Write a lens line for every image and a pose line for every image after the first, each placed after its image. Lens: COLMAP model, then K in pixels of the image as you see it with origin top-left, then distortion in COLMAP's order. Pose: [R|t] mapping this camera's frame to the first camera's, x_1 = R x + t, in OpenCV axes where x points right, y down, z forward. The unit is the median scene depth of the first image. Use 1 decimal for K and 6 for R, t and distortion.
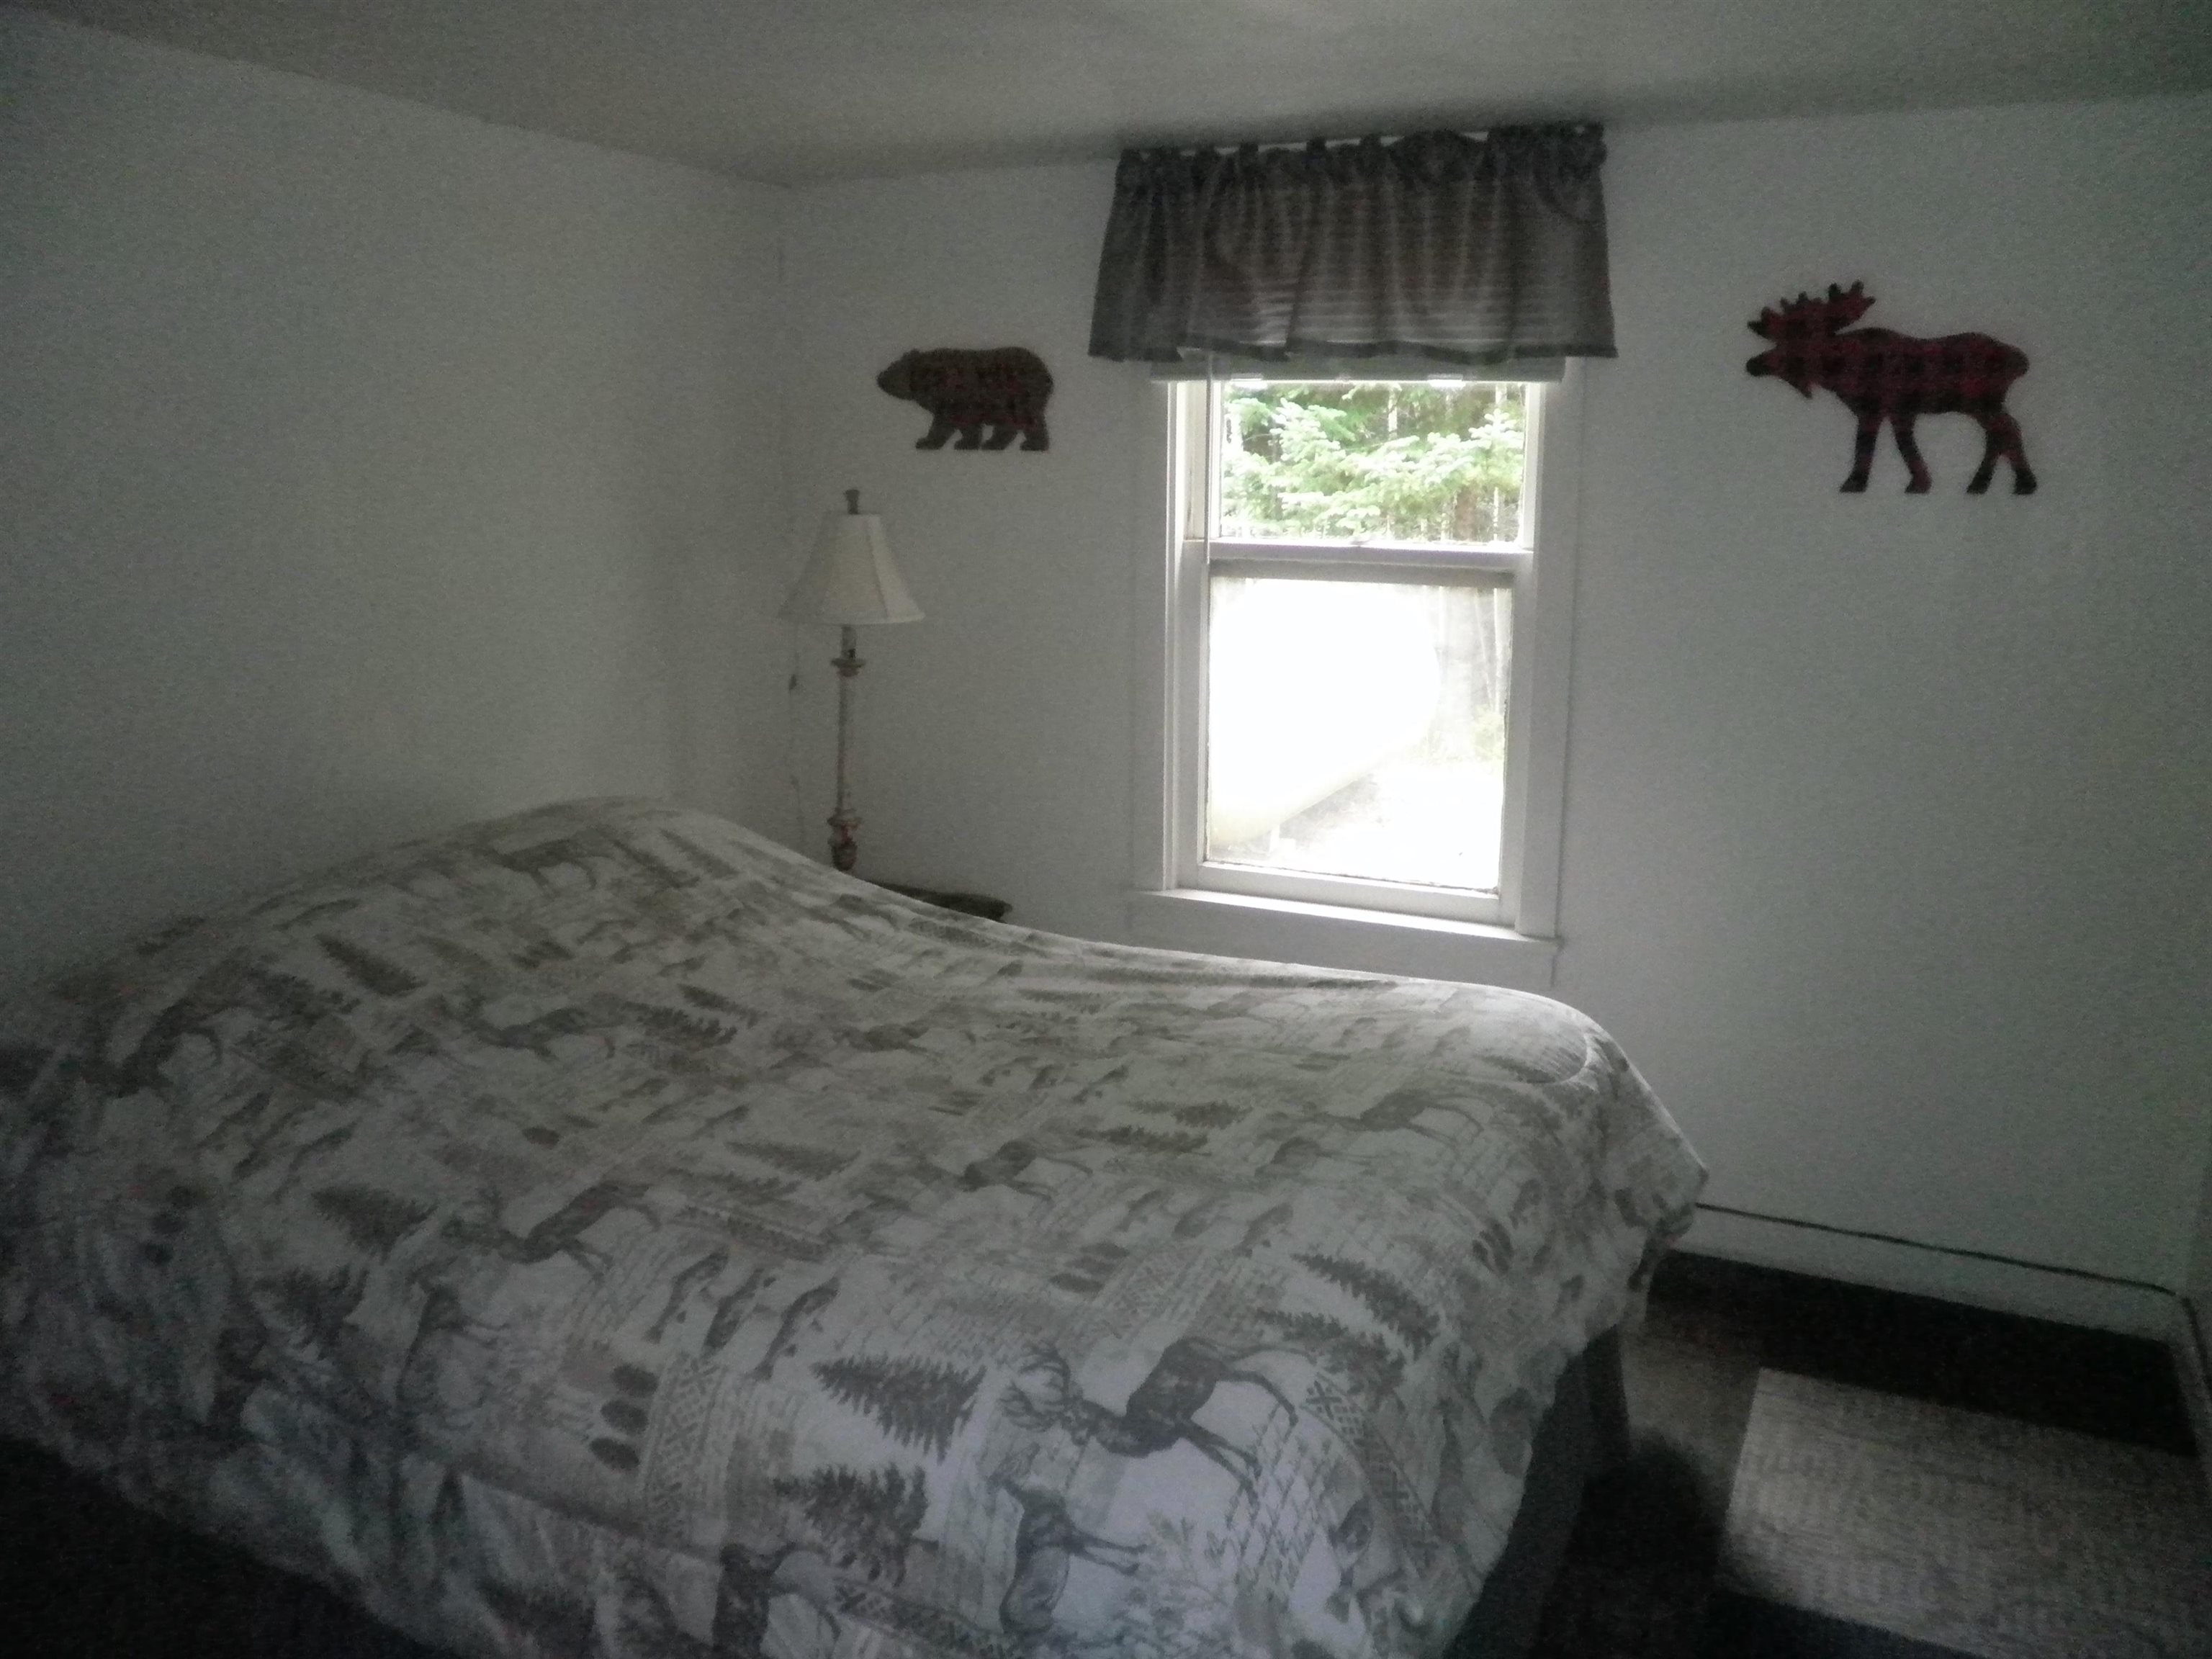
lens RADIAL K [[1718.4, 0, 1106.0], [0, 1718.4, 829.5], [0, 0, 1]] dist [-0.058432, 0.003837]
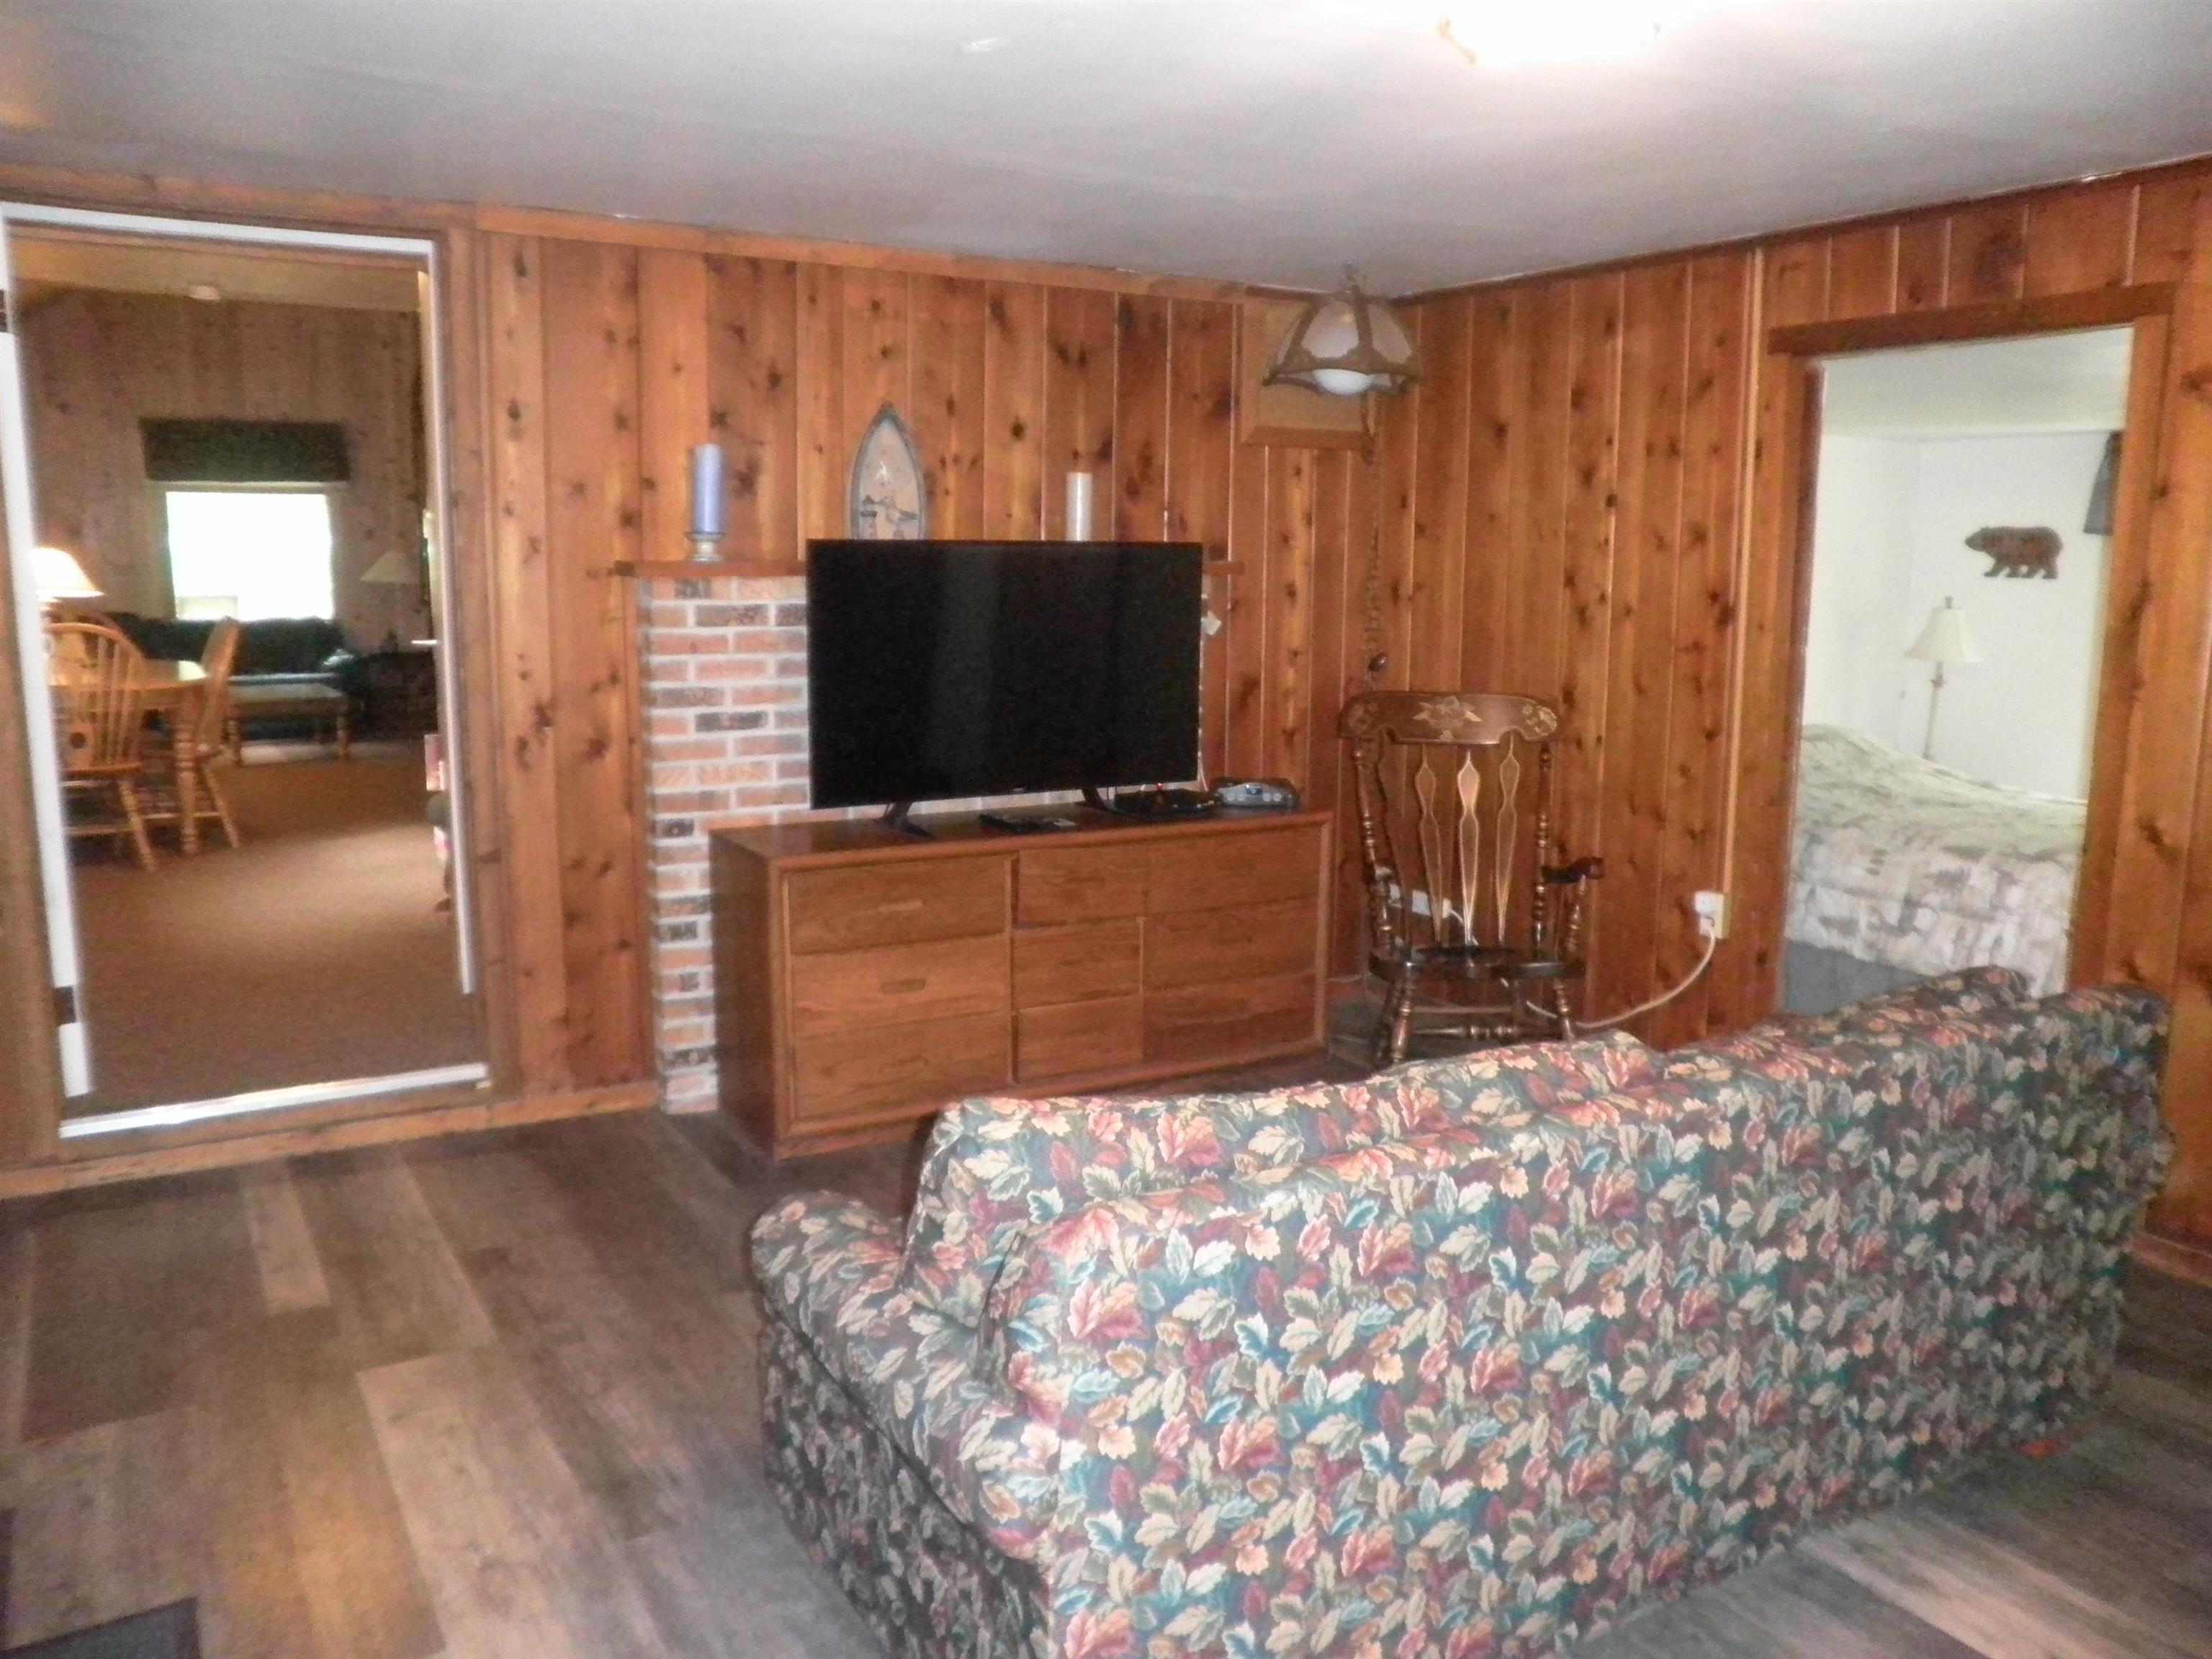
lens RADIAL K [[1718.4, 0, 1106.0], [0, 1718.4, 829.5], [0, 0, 1]] dist [-0.058432, 0.003837]
pose [[0.843567, 0.086440, -0.530021, 0.096698], [-0.113159, 0.993412, -0.018088, 0.224570], [0.524966, 0.075235, 0.847792, -1.202661]]
